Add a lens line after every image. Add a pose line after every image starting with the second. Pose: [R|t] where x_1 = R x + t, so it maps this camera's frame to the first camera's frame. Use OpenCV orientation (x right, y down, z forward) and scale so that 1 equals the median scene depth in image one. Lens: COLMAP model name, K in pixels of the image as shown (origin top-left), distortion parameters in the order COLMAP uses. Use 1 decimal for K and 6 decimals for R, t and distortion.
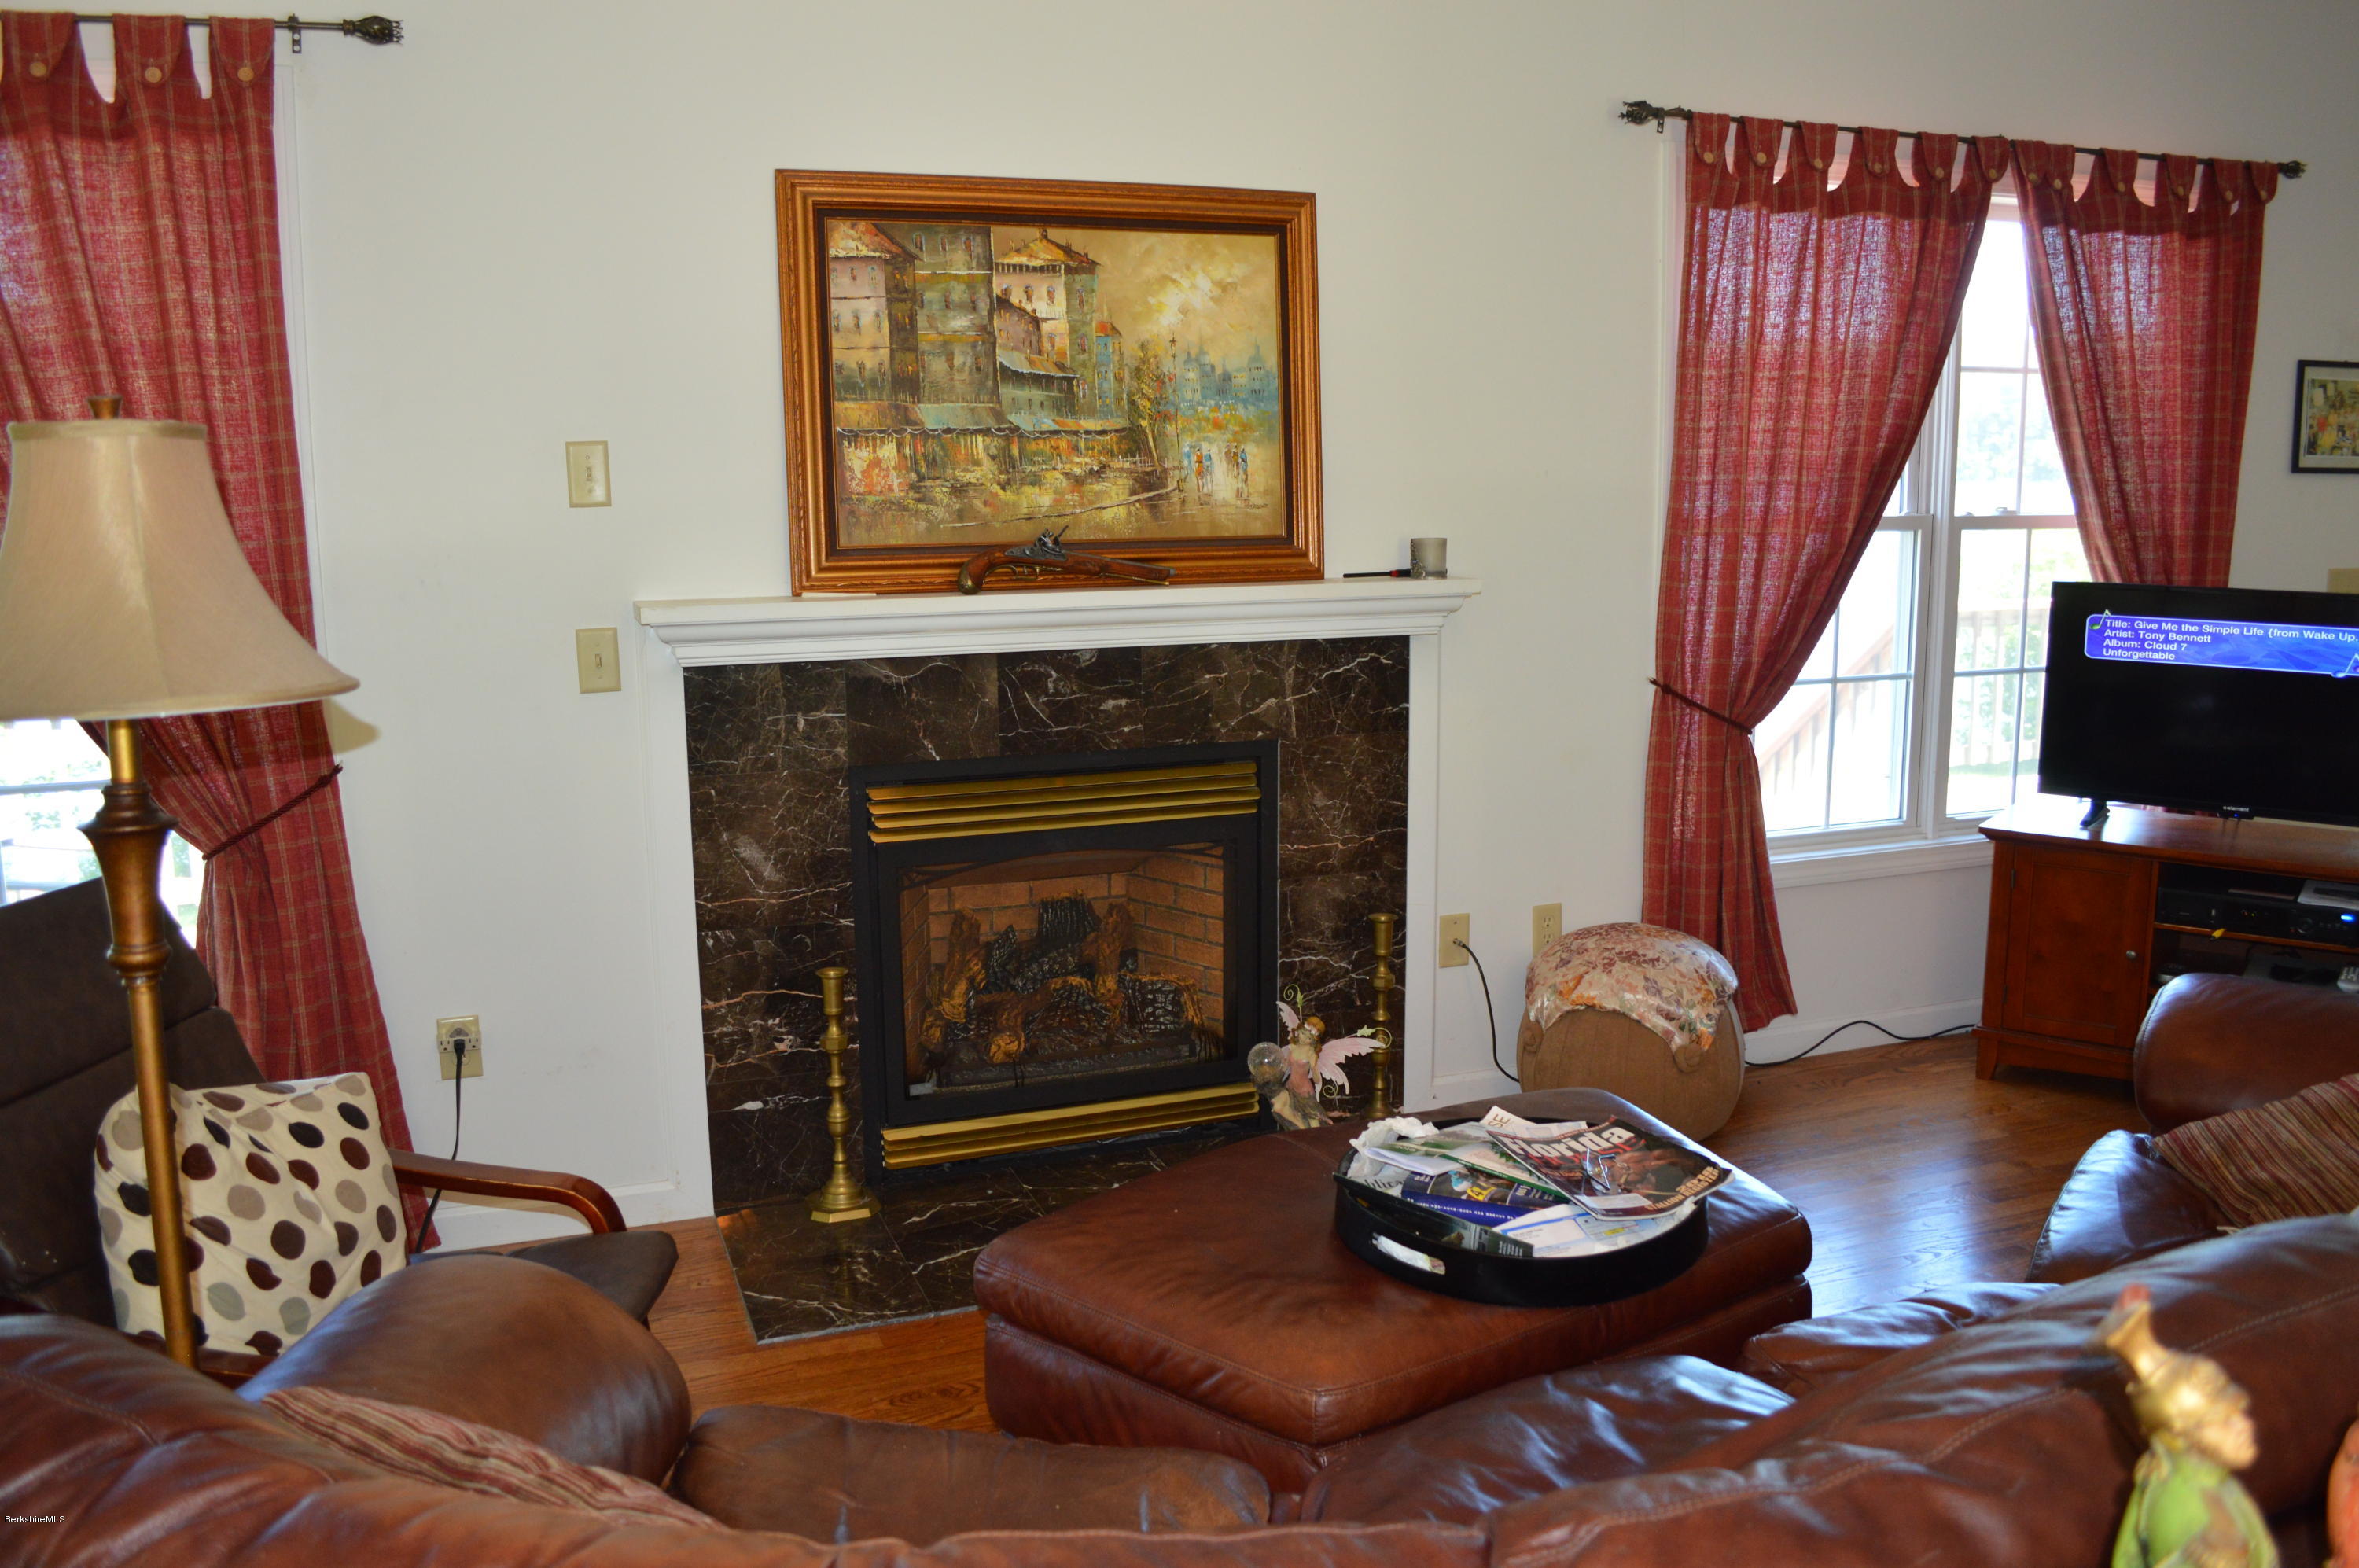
lens RADIAL K [[1943.3, 0, 1180.1], [0, 1943.3, 791.2], [0, 0, 1]] dist [-0.084897, 0.018128]
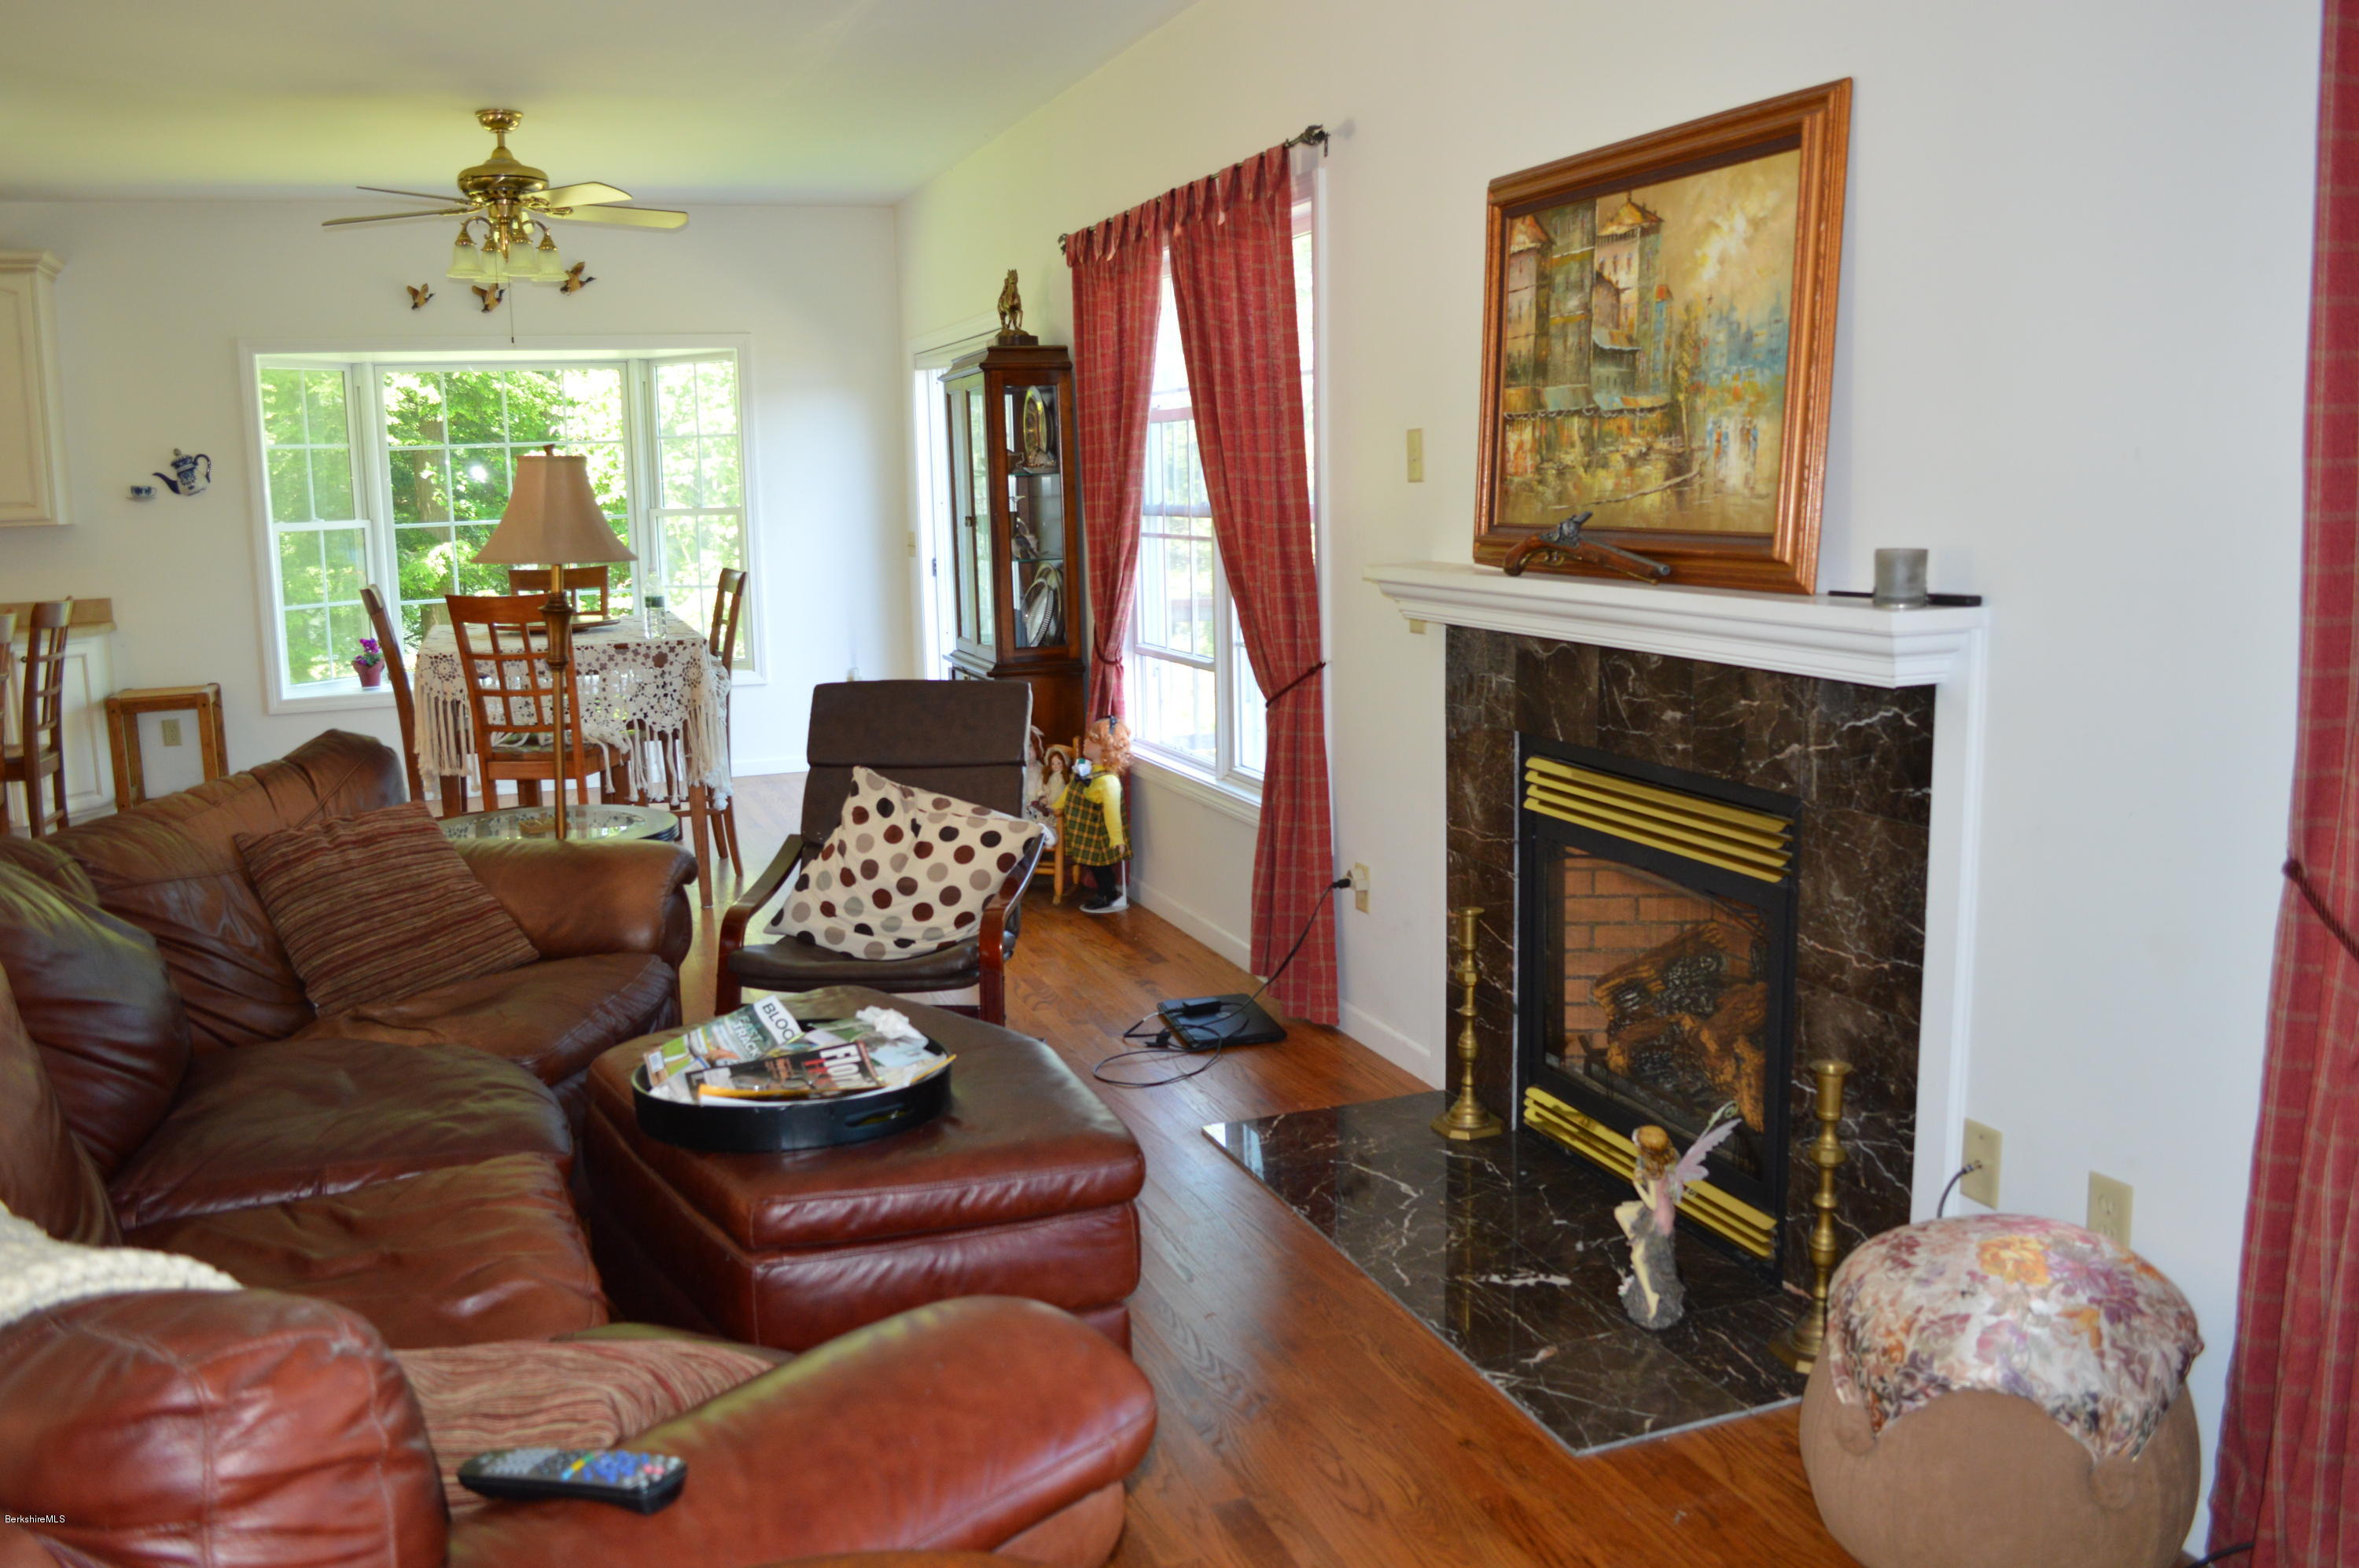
lens RADIAL K [[1943.3, 0, 1181.6], [0, 1943.3, 789.3], [0, 0, 1]] dist [-0.084897, 0.018128]
pose [[-0.031462, 0.169974, -0.984946, 0.874993], [-0.144501, 0.974308, 0.172754, -0.136578], [0.989004, 0.147761, -0.006093, 0.816044]]
